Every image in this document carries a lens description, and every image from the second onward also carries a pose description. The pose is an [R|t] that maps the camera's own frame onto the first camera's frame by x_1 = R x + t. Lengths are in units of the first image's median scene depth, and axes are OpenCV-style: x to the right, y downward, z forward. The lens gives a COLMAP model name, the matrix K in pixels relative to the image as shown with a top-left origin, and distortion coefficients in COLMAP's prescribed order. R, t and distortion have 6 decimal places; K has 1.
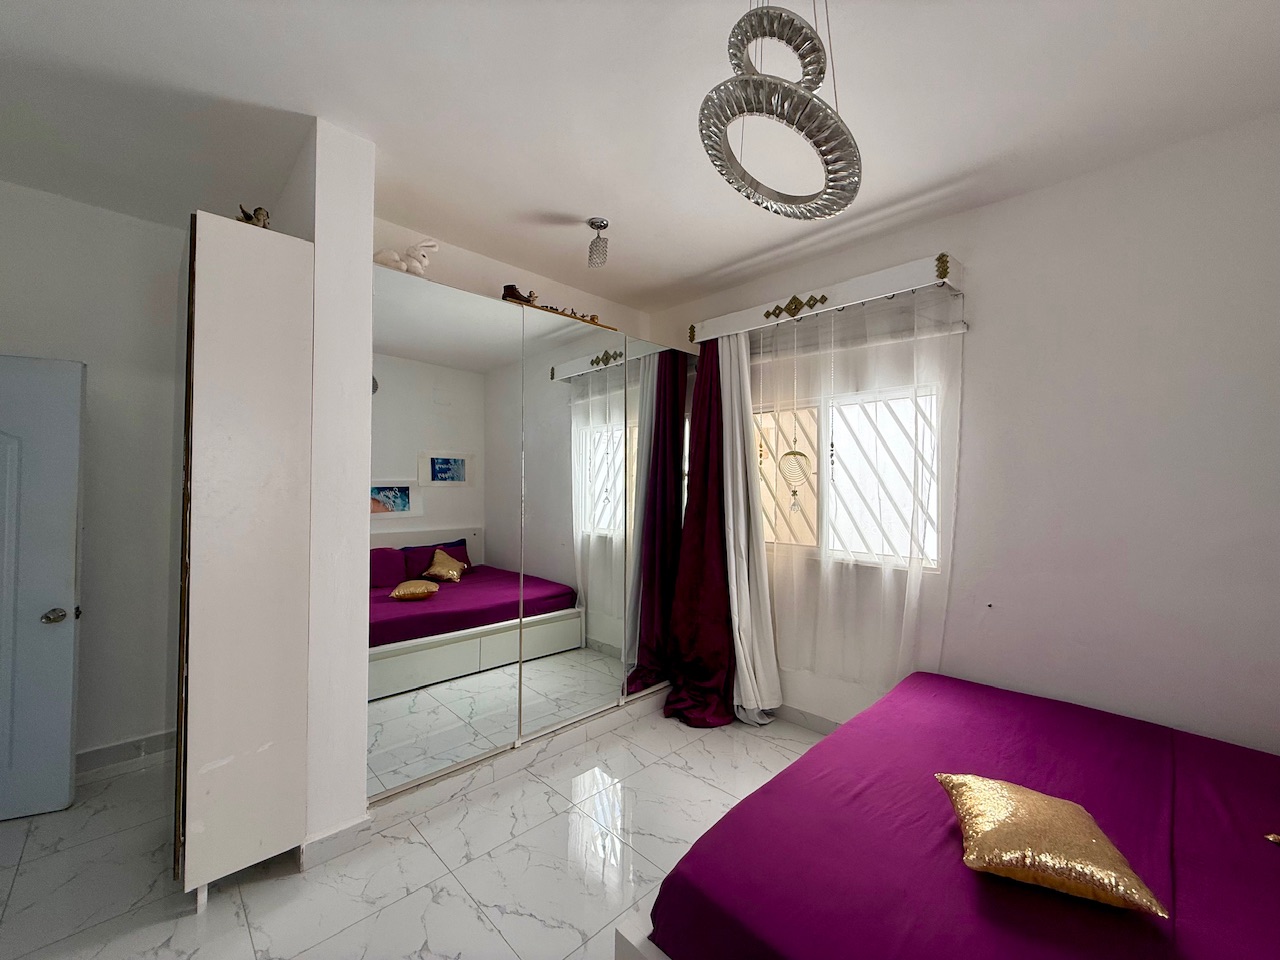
lens RADIAL K [[510.3, 0, 635.9], [0, 510.3, 479.1], [0, 0, 1]] dist [0.000249, -0.000053]
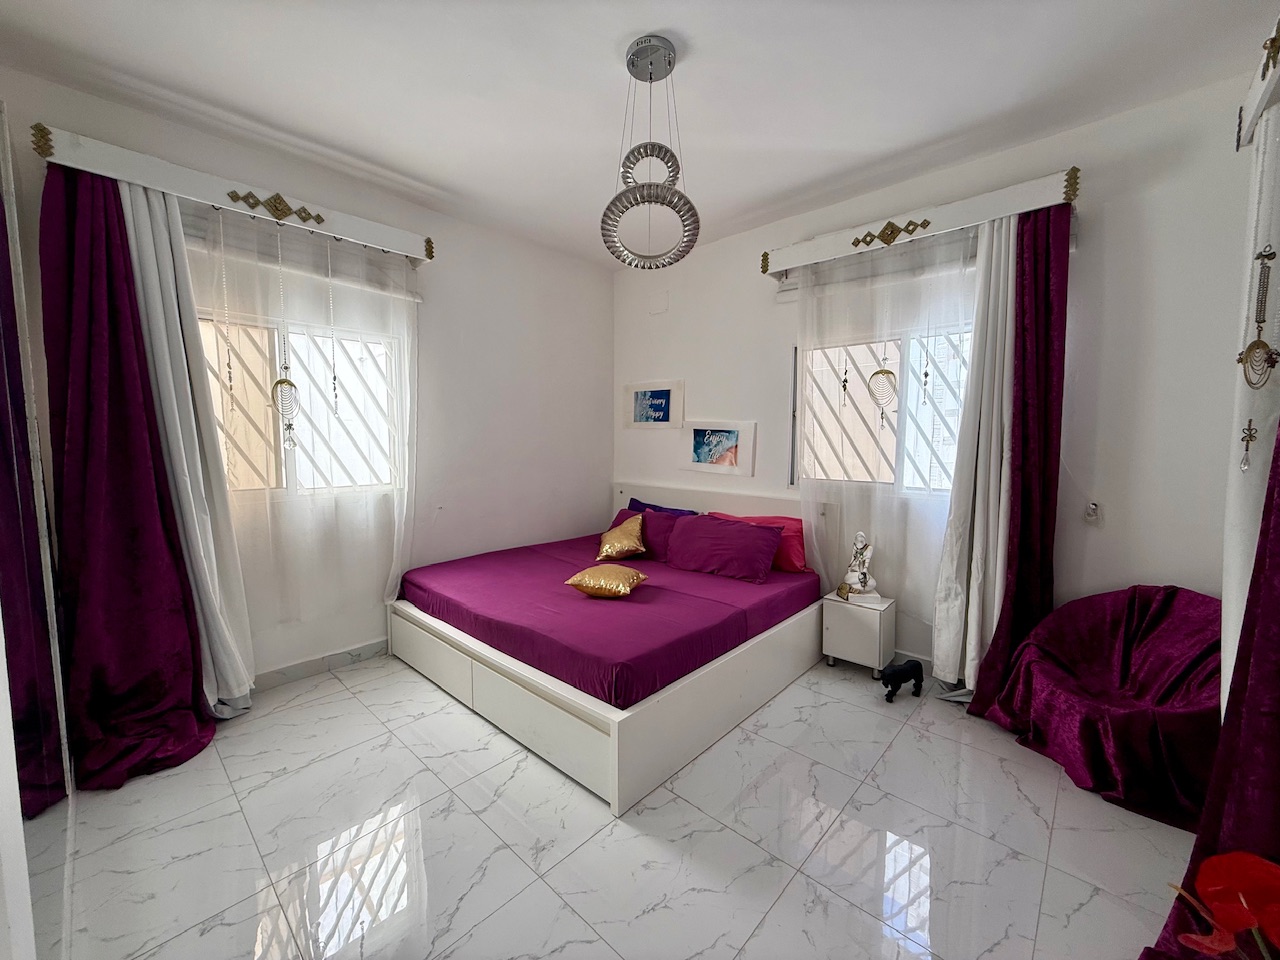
lens RADIAL K [[510.3, 0, 635.9], [0, 510.3, 479.1], [0, 0, 1]] dist [0.000249, -0.000053]
pose [[-0.058931, -0.086435, 0.994513, -0.618681], [-0.009462, 0.996248, 0.086025, 0.037082], [-0.998217, -0.004341, -0.059528, 0.452115]]
